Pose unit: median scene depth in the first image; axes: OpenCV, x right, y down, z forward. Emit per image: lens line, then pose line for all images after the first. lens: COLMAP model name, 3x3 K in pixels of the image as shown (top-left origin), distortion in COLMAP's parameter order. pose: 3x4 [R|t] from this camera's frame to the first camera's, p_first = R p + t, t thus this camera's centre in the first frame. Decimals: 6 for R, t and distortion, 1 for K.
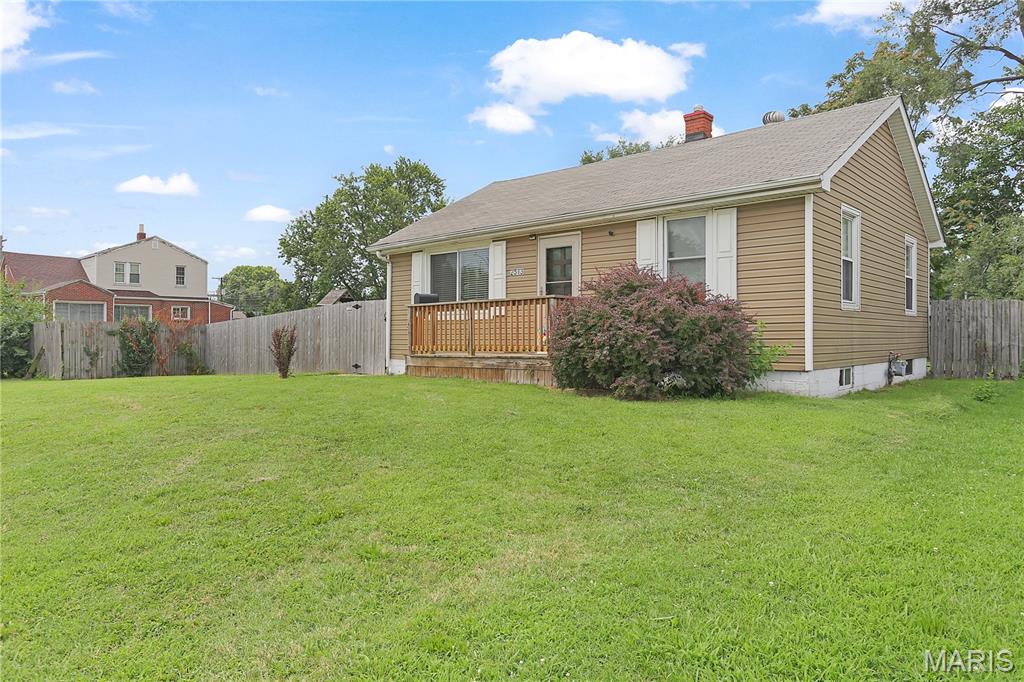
lens RADIAL K [[674.0, 0, 517.9], [0, 674.0, 333.0], [0, 0, 1]] dist [-0.004908, -0.000794]
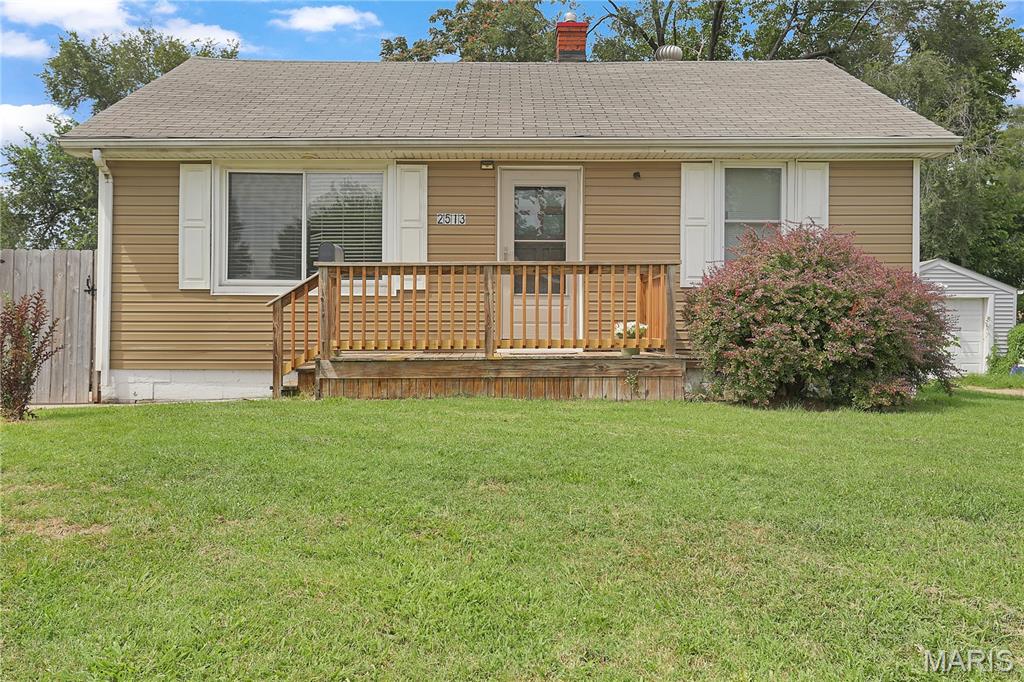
lens RADIAL K [[890.0, 0, 514.4], [0, 890.0, 340.3], [0, 0, 1]] dist [0.020526, 0.022859]
pose [[0.732255, -0.003389, 0.681022, -0.505298], [-0.005699, 0.999922, 0.011103, 0.009134], [-0.681006, -0.012012, 0.732179, 0.369099]]
